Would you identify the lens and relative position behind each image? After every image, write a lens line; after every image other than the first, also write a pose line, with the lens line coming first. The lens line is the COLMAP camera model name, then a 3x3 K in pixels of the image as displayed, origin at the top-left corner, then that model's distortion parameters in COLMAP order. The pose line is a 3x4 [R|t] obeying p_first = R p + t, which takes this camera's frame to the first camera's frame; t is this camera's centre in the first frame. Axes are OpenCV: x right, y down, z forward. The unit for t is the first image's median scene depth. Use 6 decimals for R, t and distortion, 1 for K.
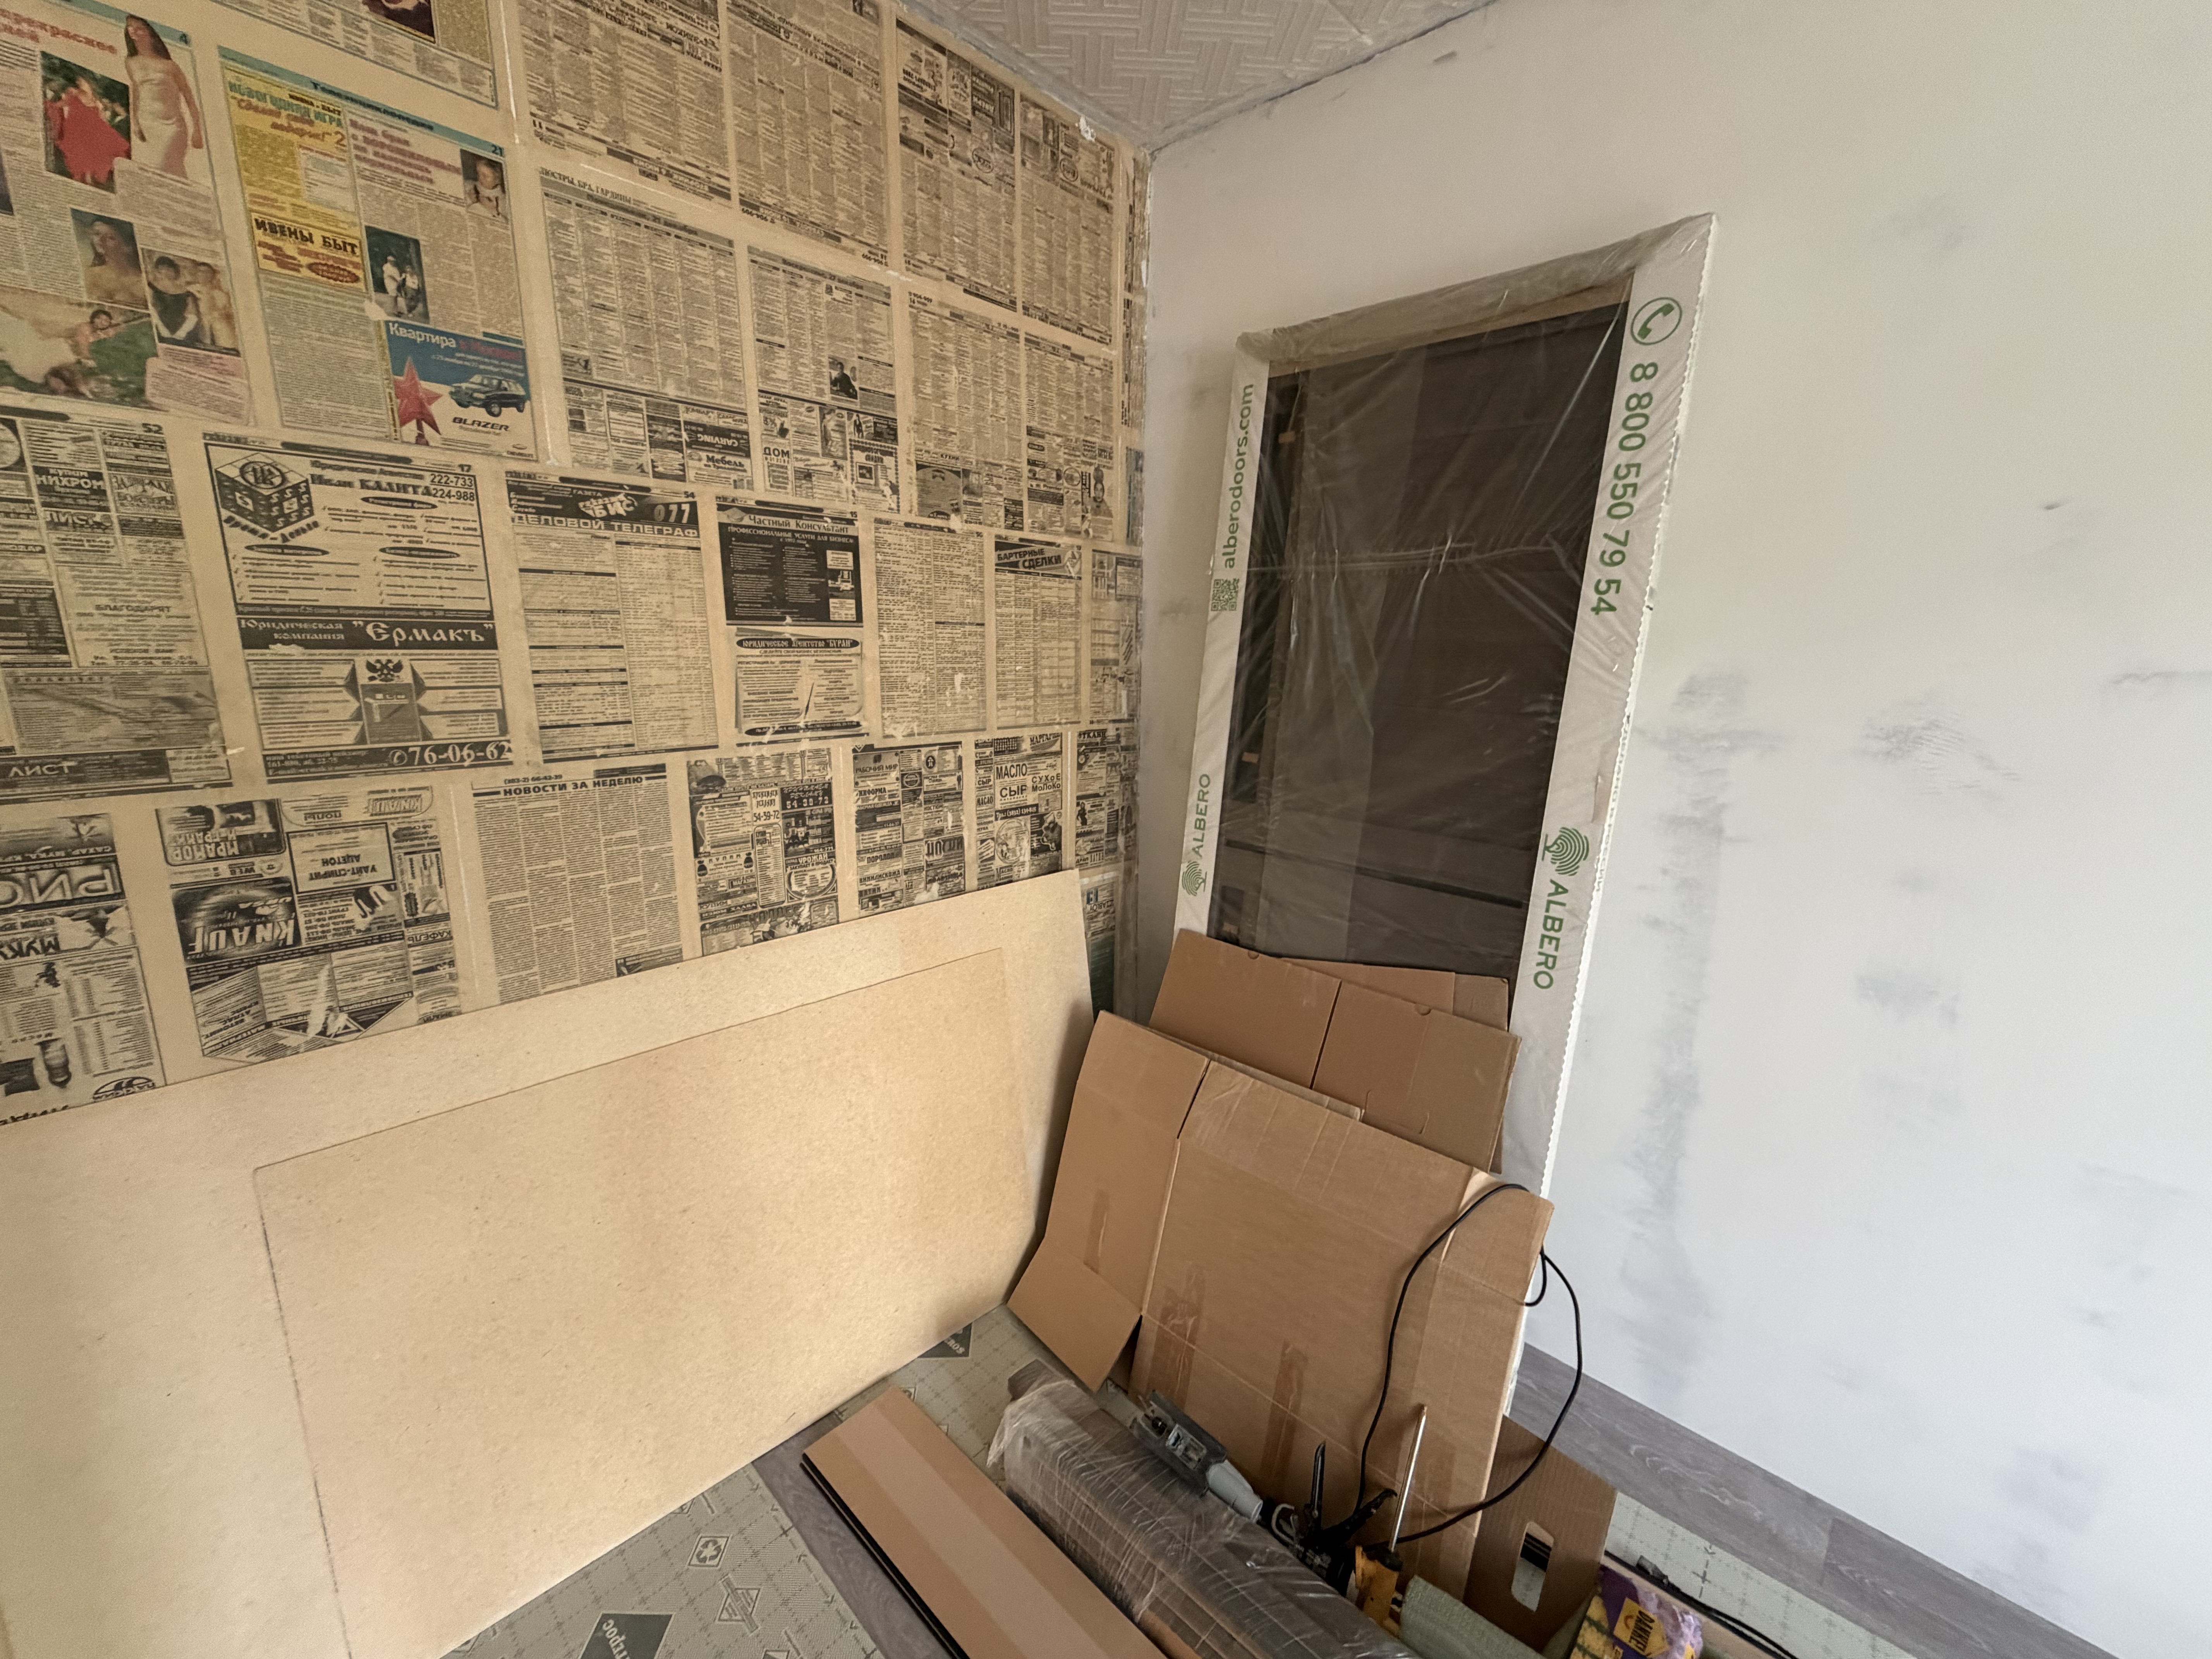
lens RADIAL K [[880.2, 0, 1094.9], [0, 880.2, 830.7], [0, 0, 1]] dist [-0.000178, -0.000096]
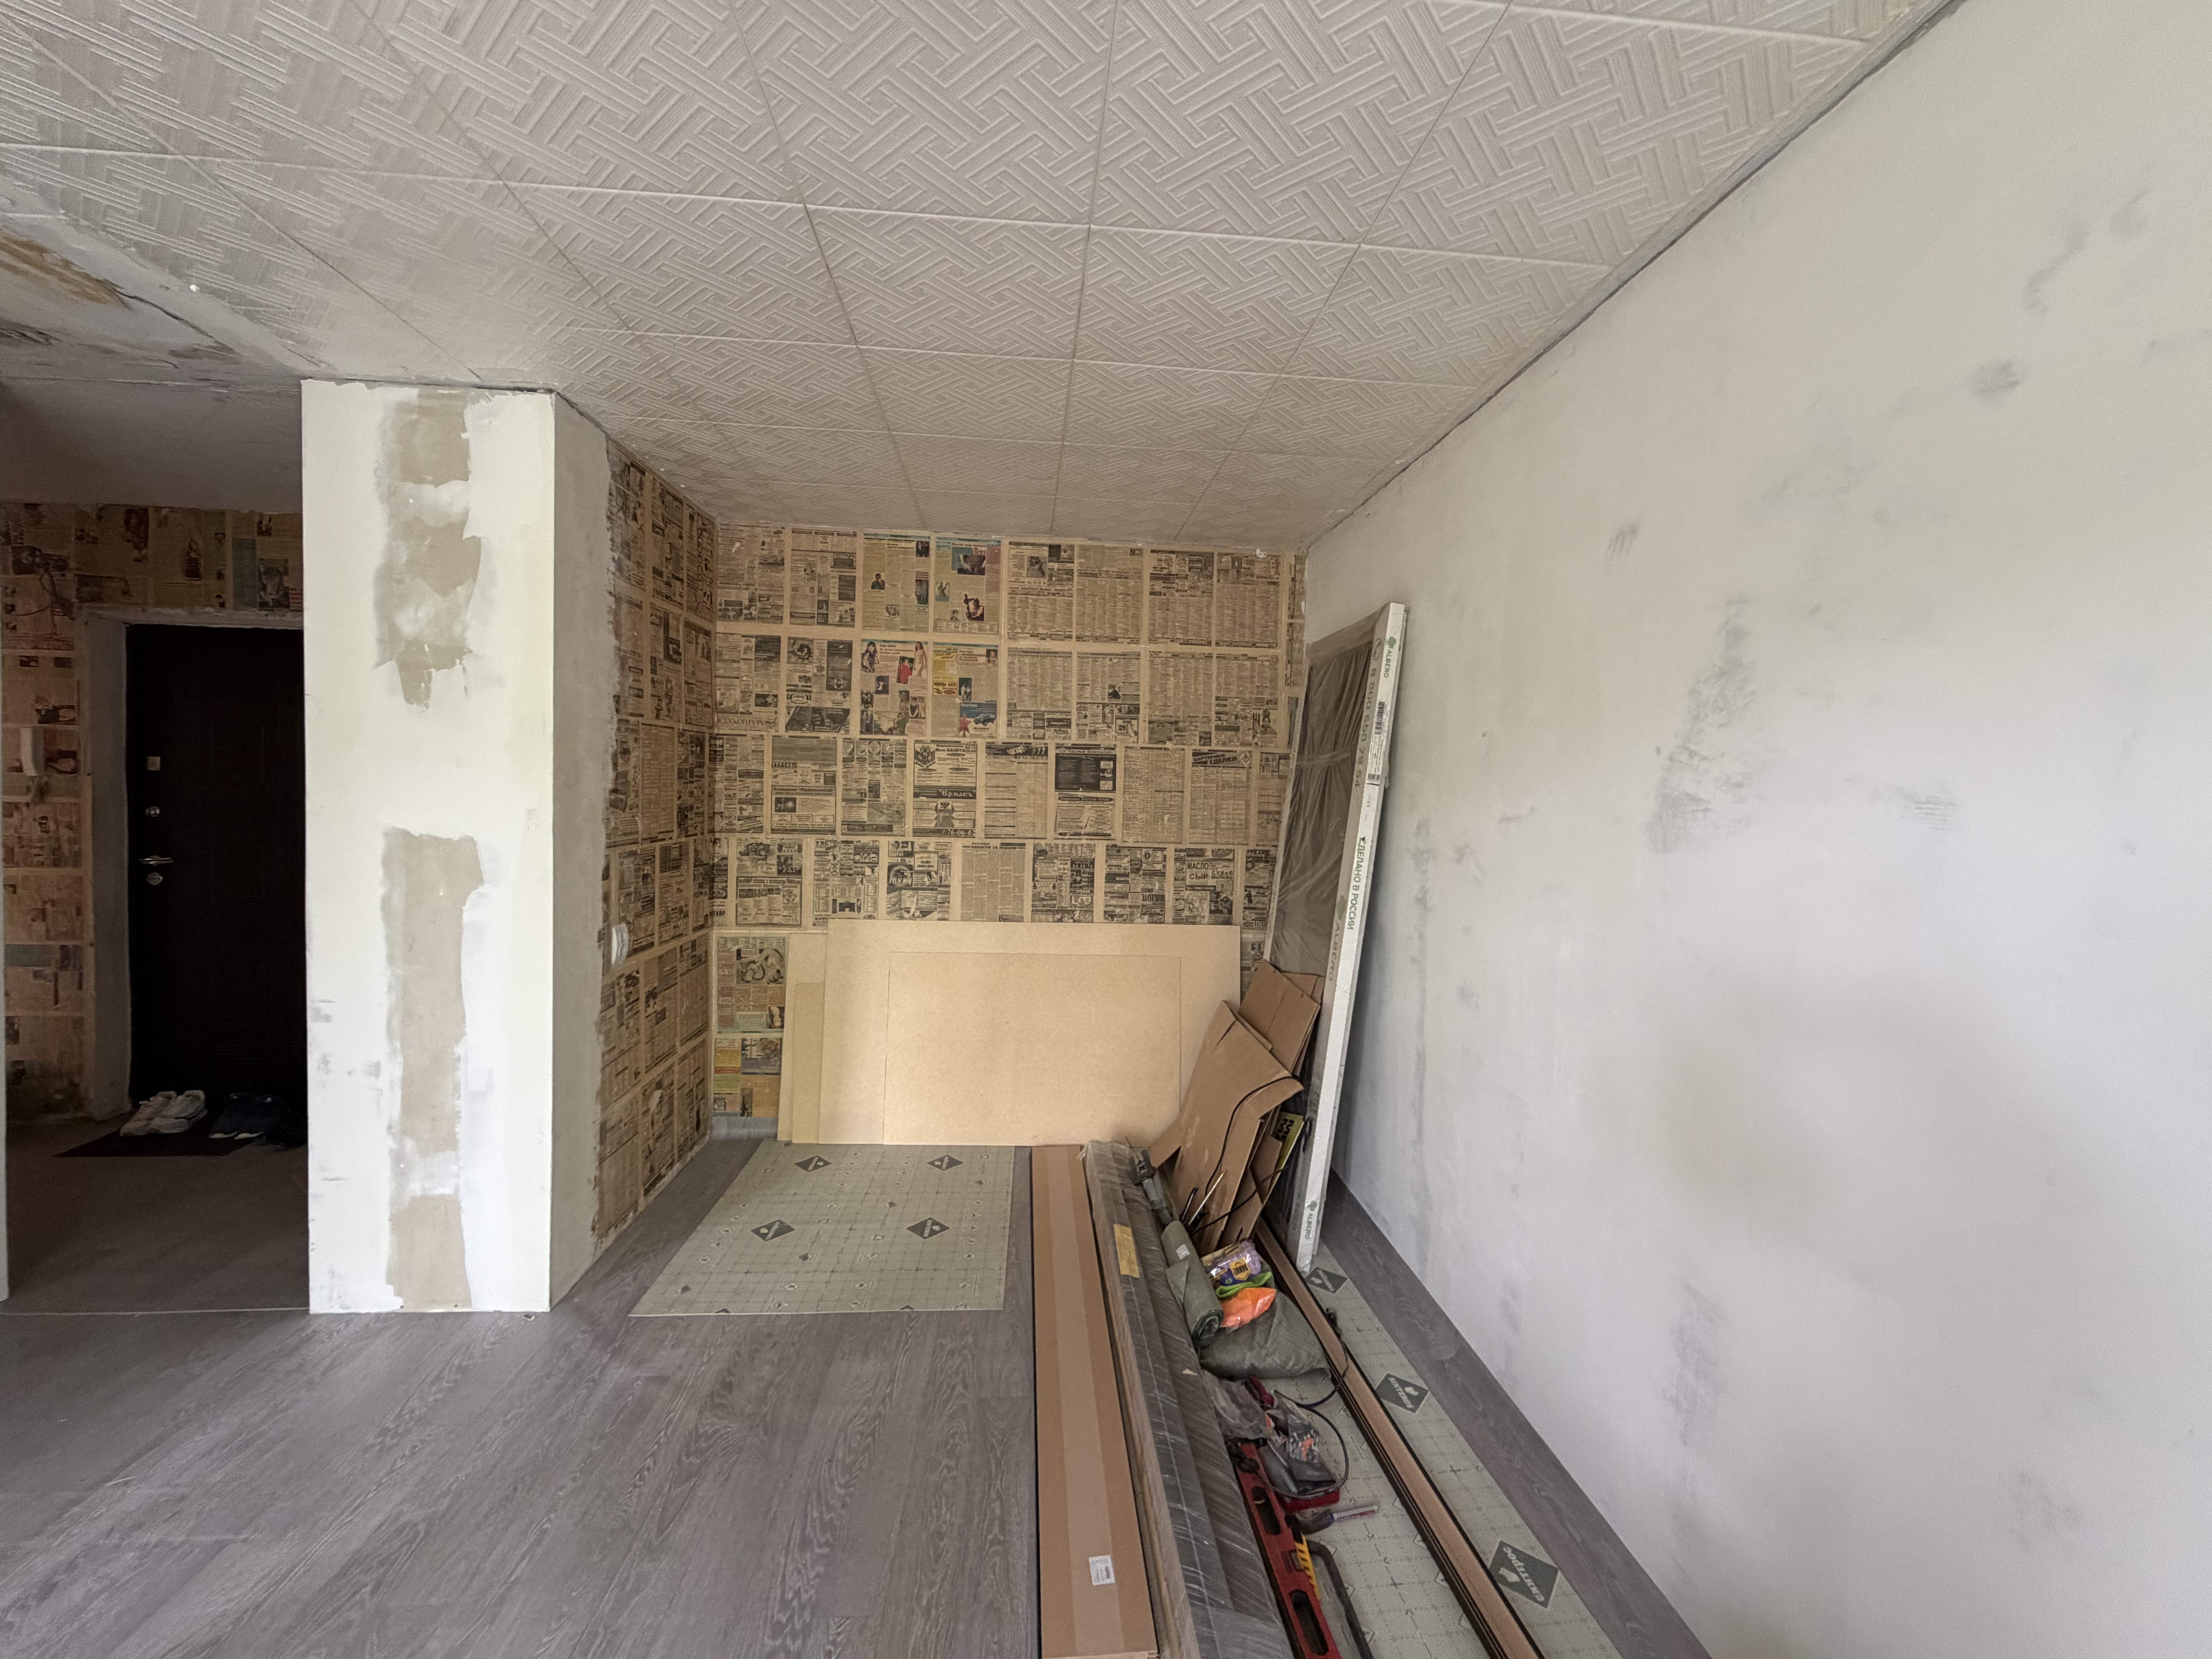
lens RADIAL K [[880.2, 0, 1096.1], [0, 880.2, 826.7], [0, 0, 1]] dist [-0.000178, -0.000096]
pose [[0.744322, 0.032357, -0.667037, 1.417315], [-0.154900, 0.979950, -0.125312, 0.172159], [0.649608, 0.196597, 0.734411, -0.799054]]
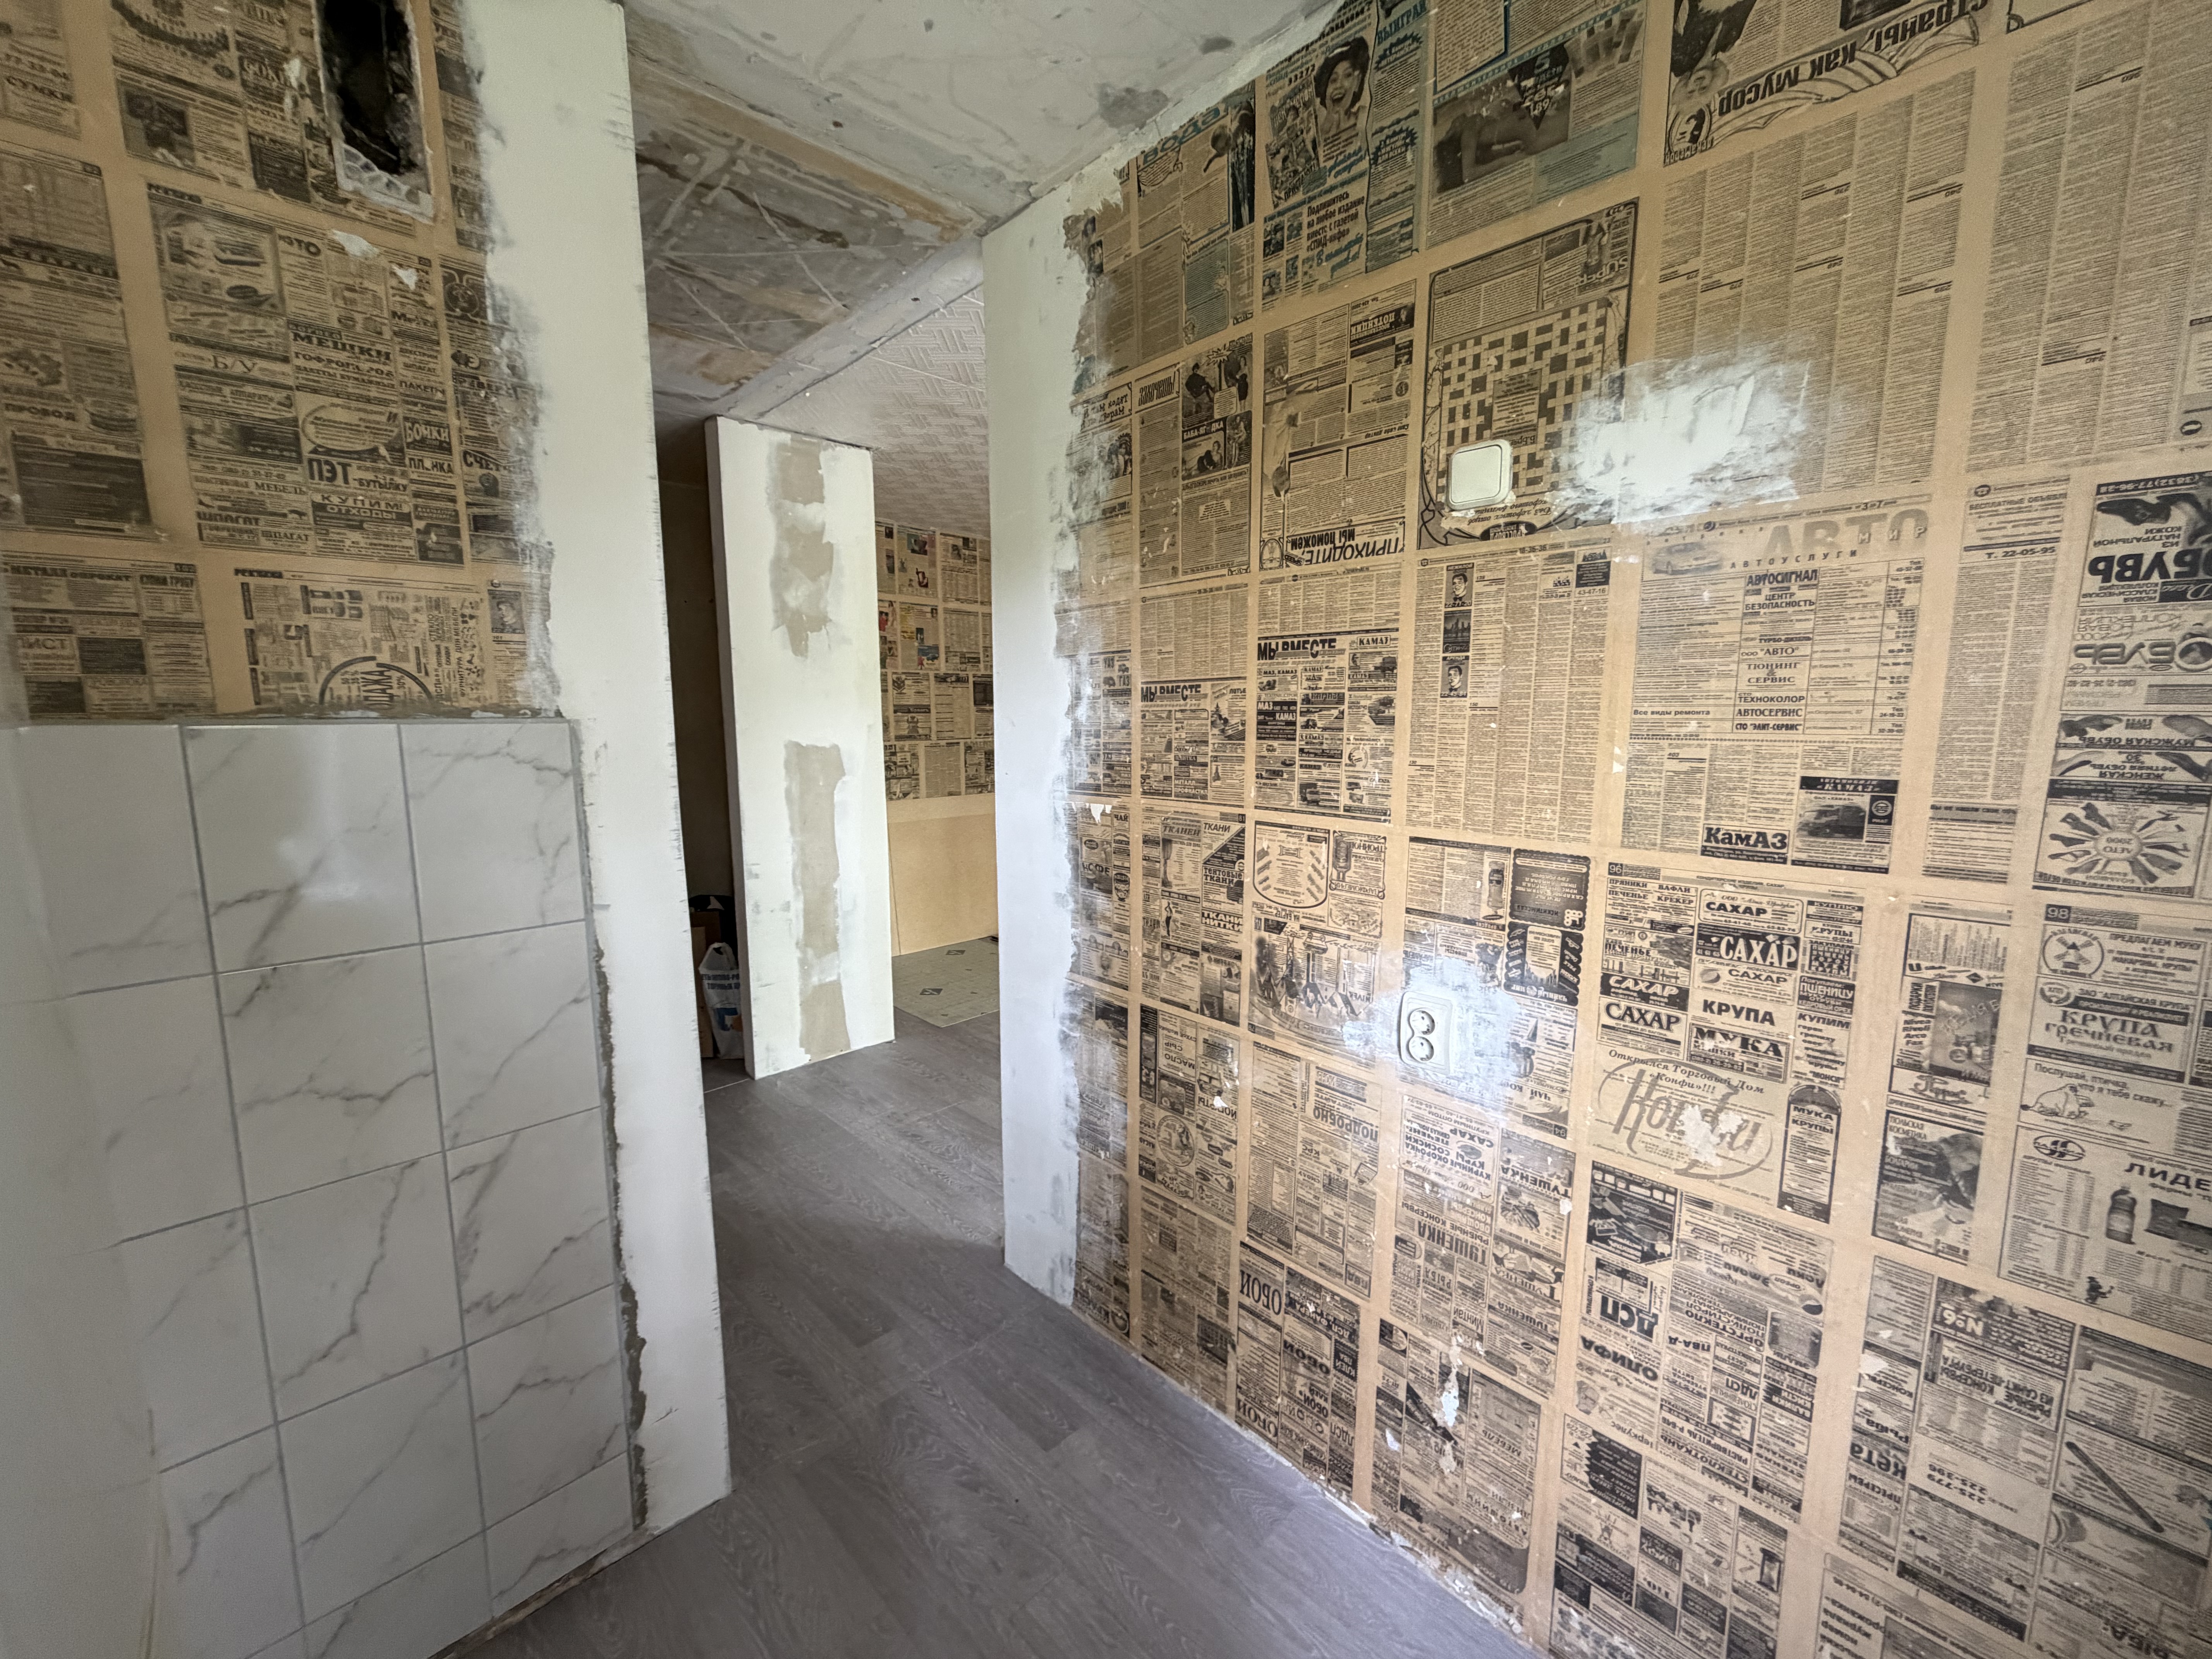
lens RADIAL K [[880.2, 0, 1098.2], [0, 880.2, 827.1], [0, 0, 1]] dist [-0.000178, -0.000096]
pose [[0.999470, -0.014456, -0.029174, 0.231699], [0.012129, 0.996847, -0.078416, 0.612775], [0.030216, 0.078020, 0.996494, -2.836941]]
